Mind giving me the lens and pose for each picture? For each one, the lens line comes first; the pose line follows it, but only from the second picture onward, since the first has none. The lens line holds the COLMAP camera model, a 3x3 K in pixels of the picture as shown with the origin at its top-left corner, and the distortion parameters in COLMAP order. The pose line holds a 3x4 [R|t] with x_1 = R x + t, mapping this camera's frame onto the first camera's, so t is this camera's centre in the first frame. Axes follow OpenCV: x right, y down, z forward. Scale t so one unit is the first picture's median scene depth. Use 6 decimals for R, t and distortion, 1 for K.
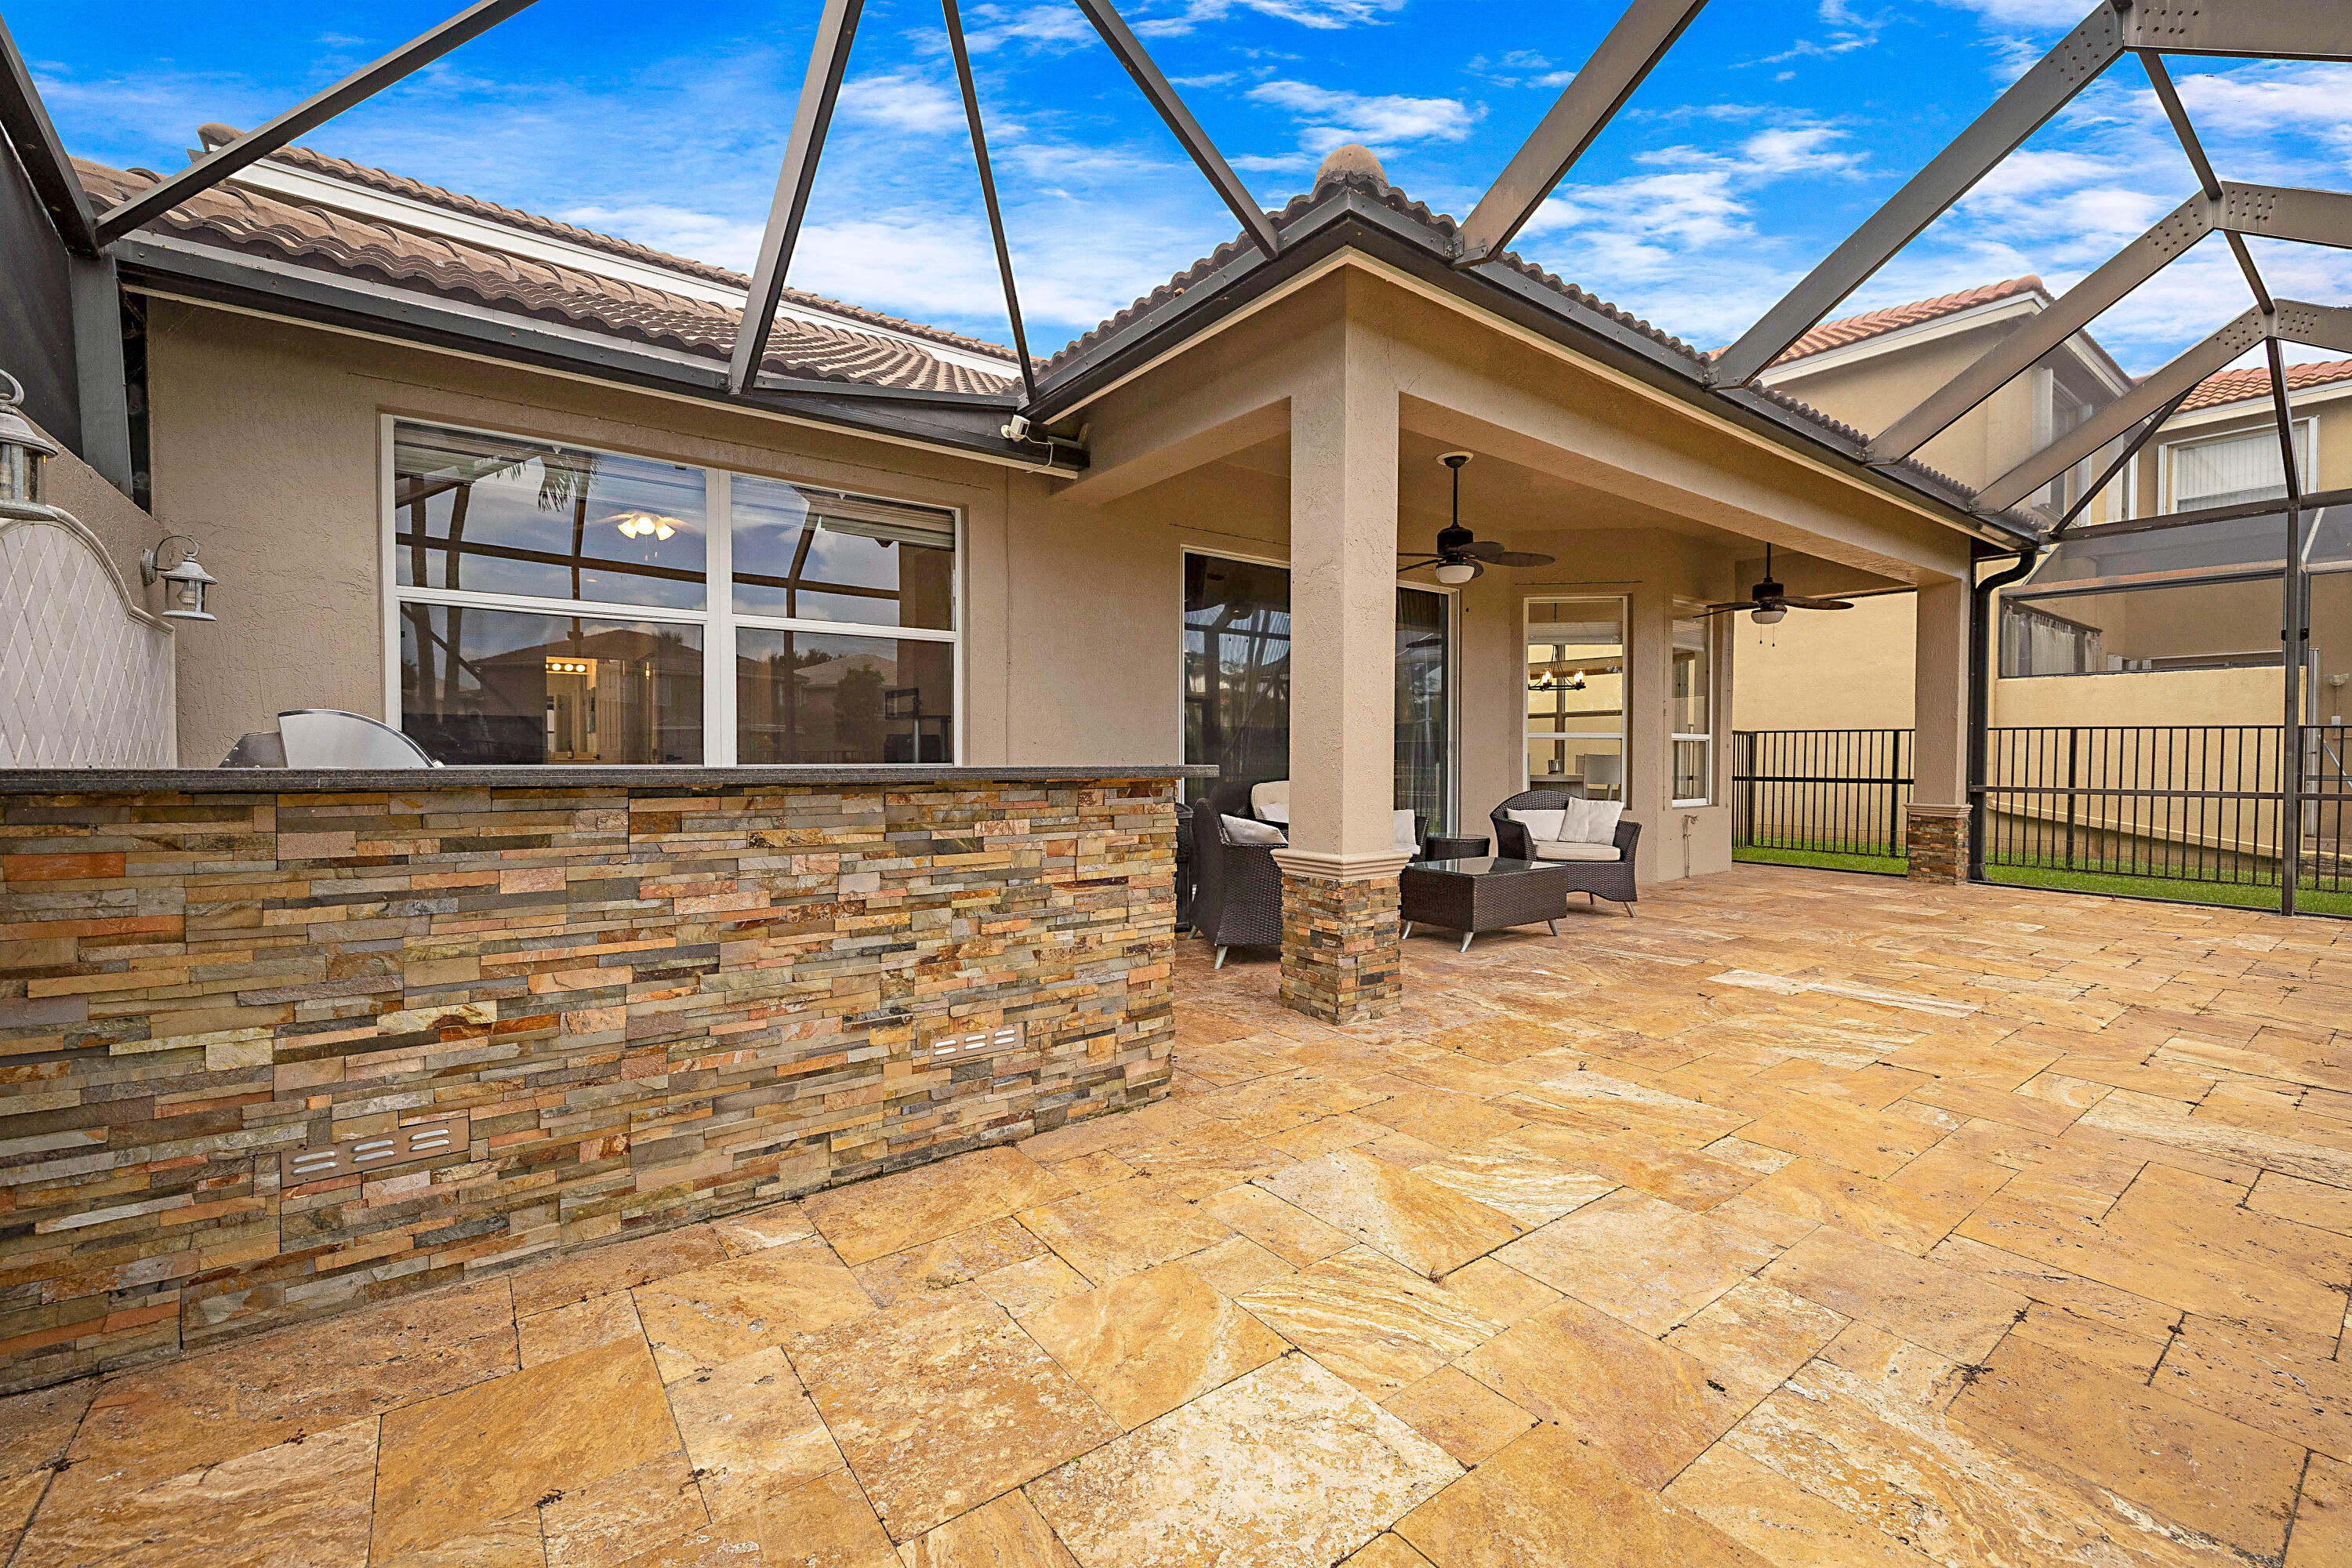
lens RADIAL K [[959.2, 0, 1176.5], [0, 959.2, 776.2], [0, 0, 1]] dist [0.000964, 0.000372]
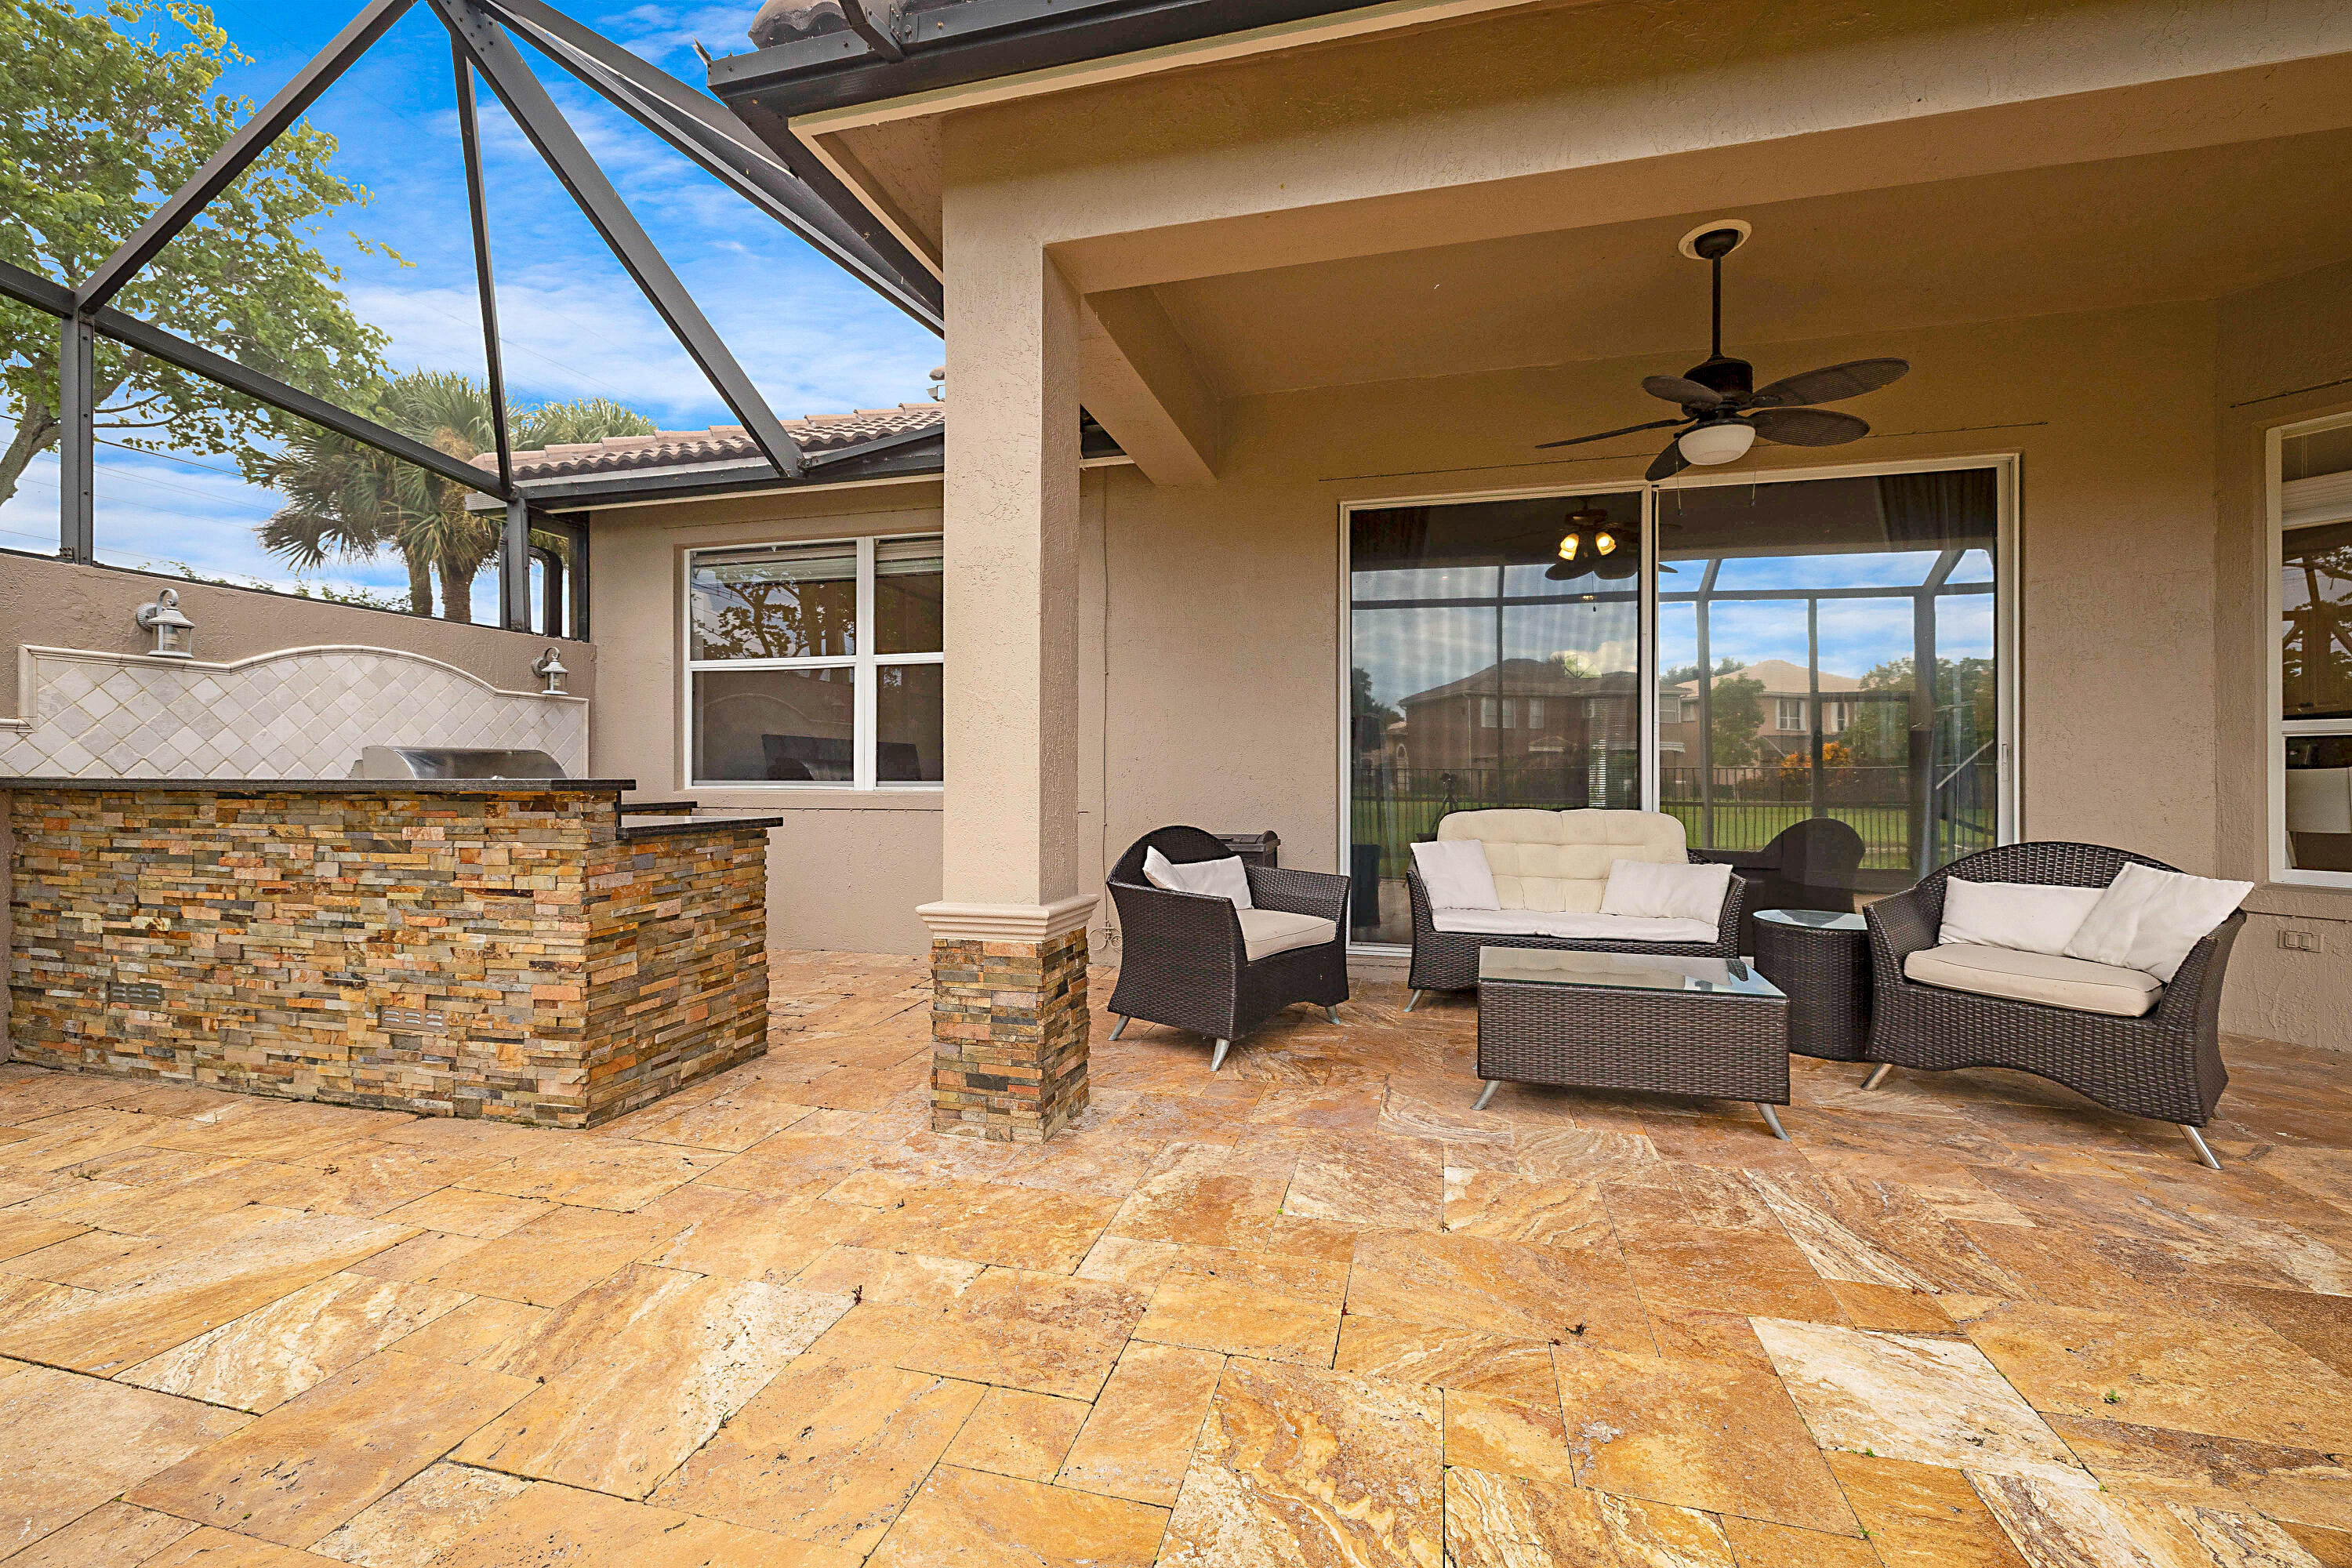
lens RADIAL K [[959.2, 0, 1175.5], [0, 959.2, 777.4], [0, 0, 1]] dist [0.000964, 0.000372]
pose [[0.629347, -0.001708, -0.777123, 1.289484], [-0.015701, 0.999766, -0.014913, -0.009755], [0.776966, 0.021587, 0.629173, 0.997935]]
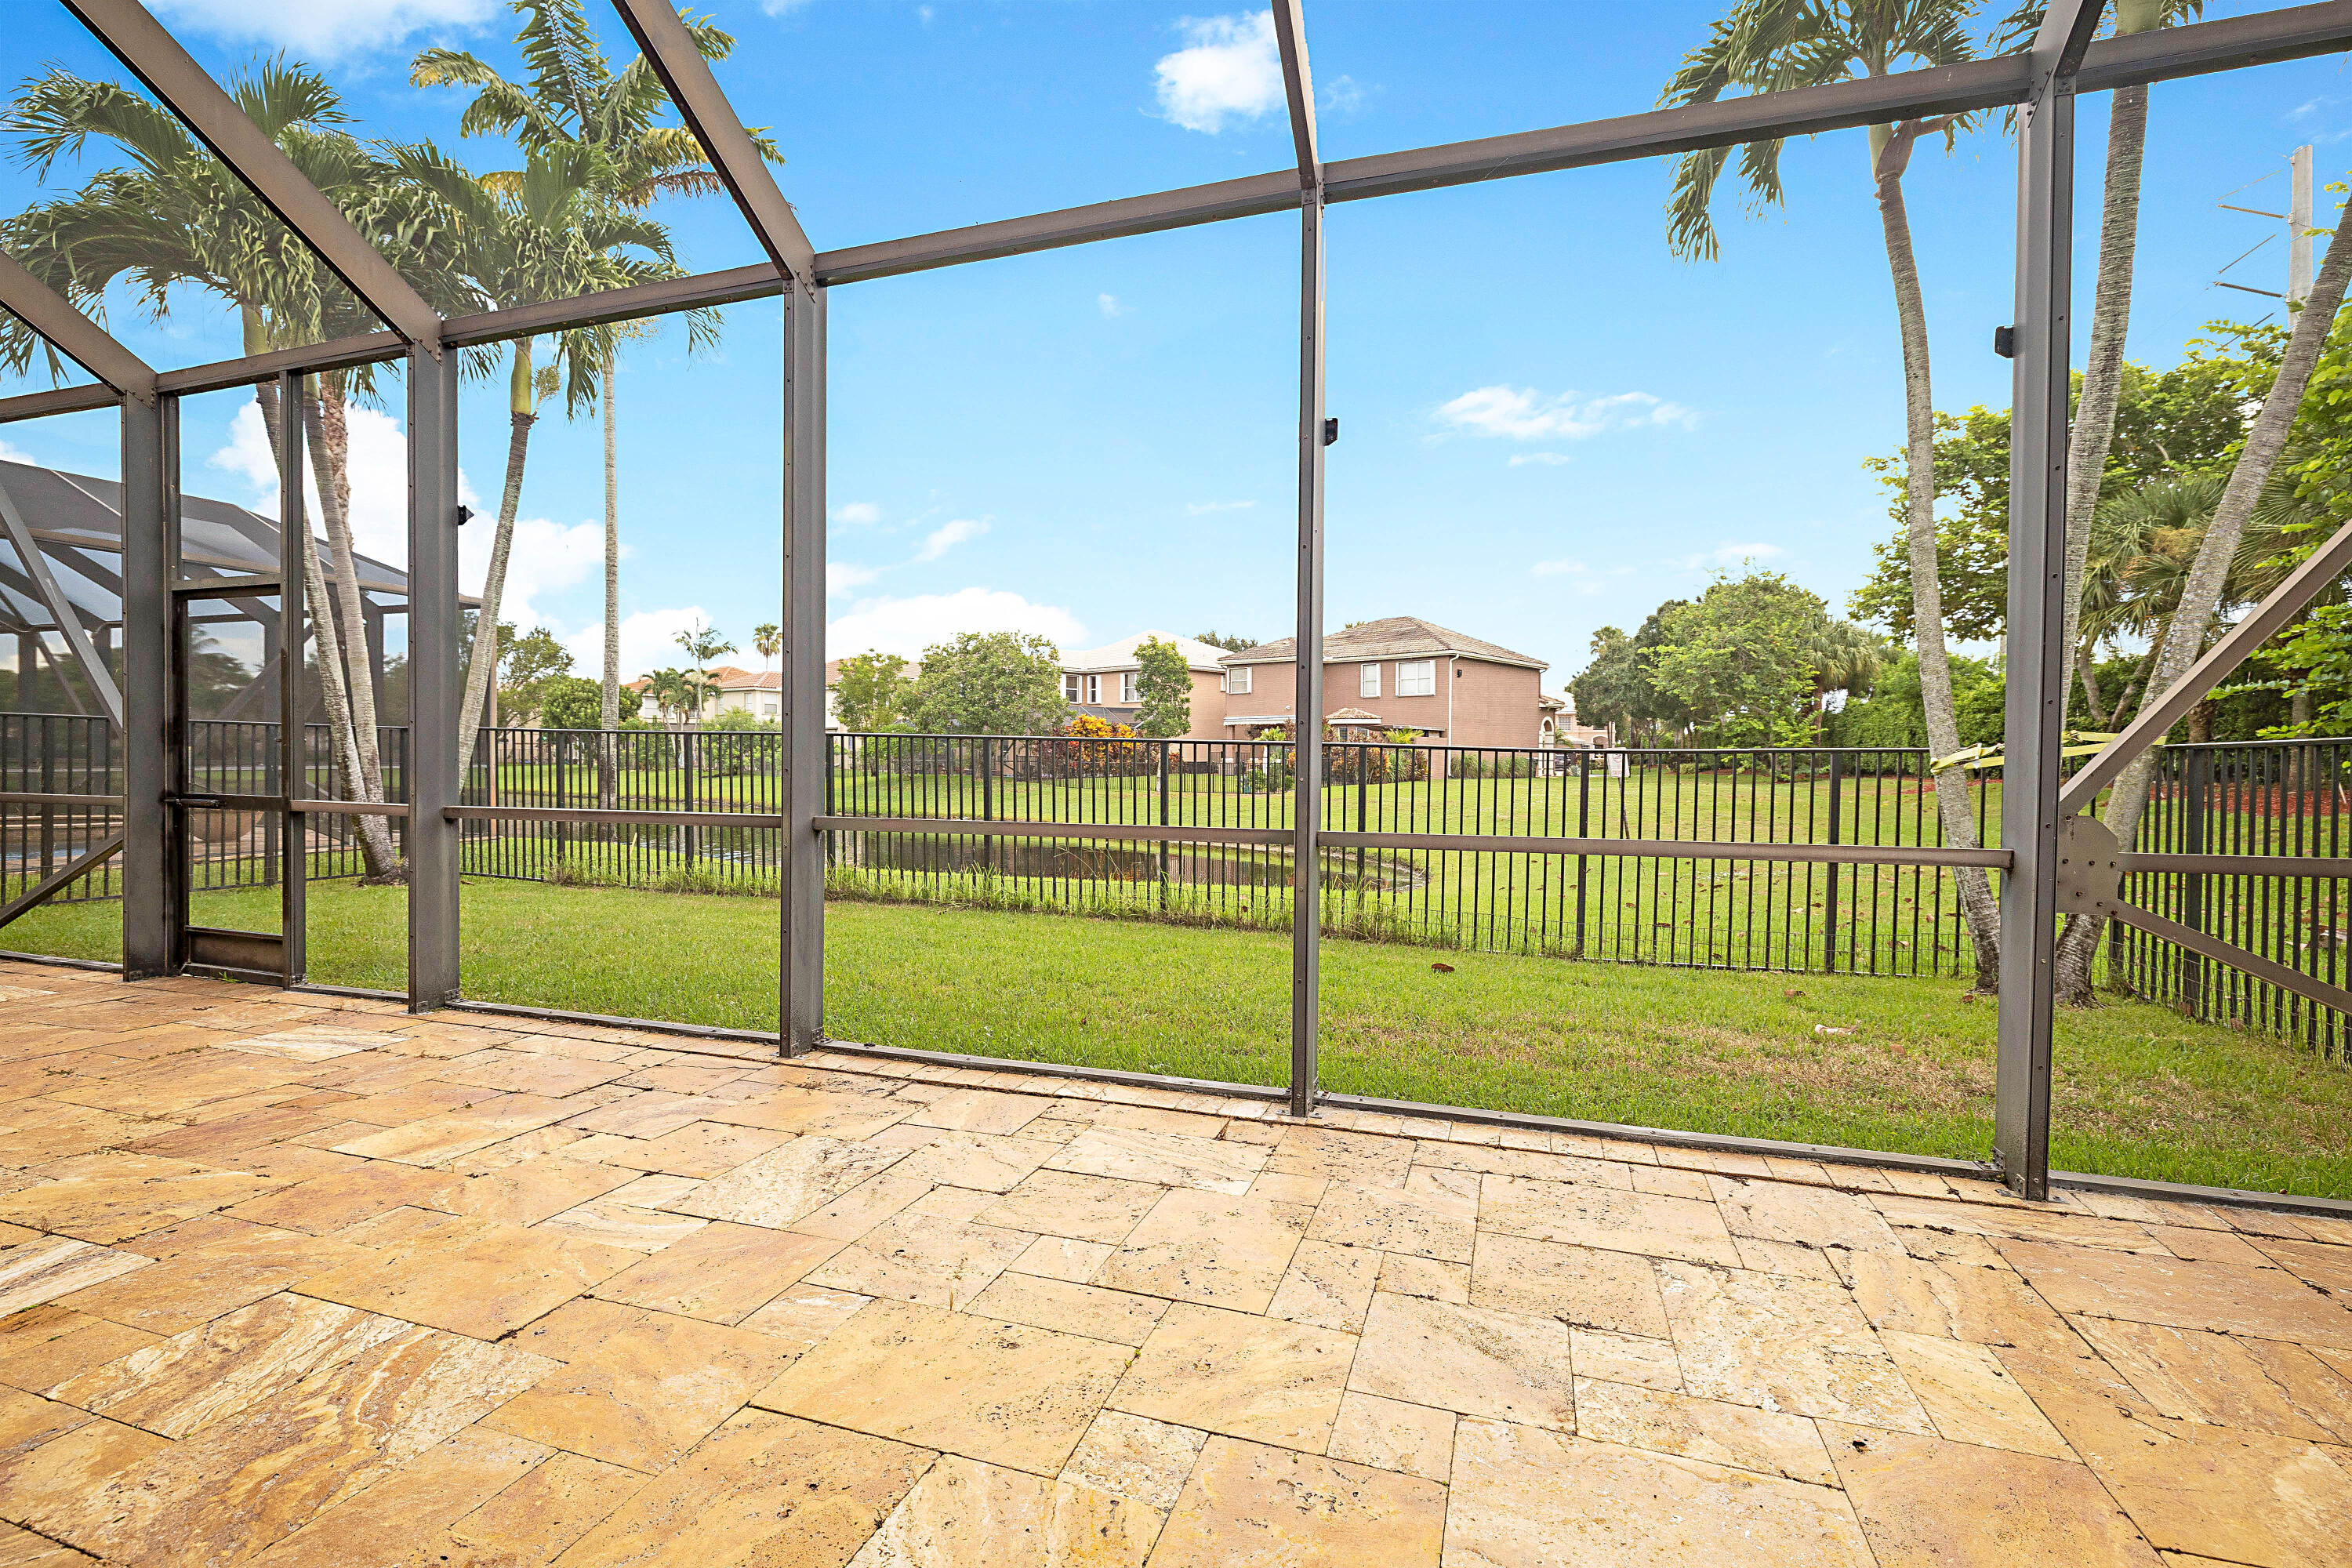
lens RADIAL K [[1062.4, 0, 1171.2], [0, 1062.4, 780.4], [0, 0, 1]] dist [-0.009768, -0.000223]
pose [[-0.572660, -0.022113, 0.819495, 0.084327], [0.012476, 0.999285, 0.035682, -0.025584], [-0.819698, 0.030658, -0.571975, 1.352782]]
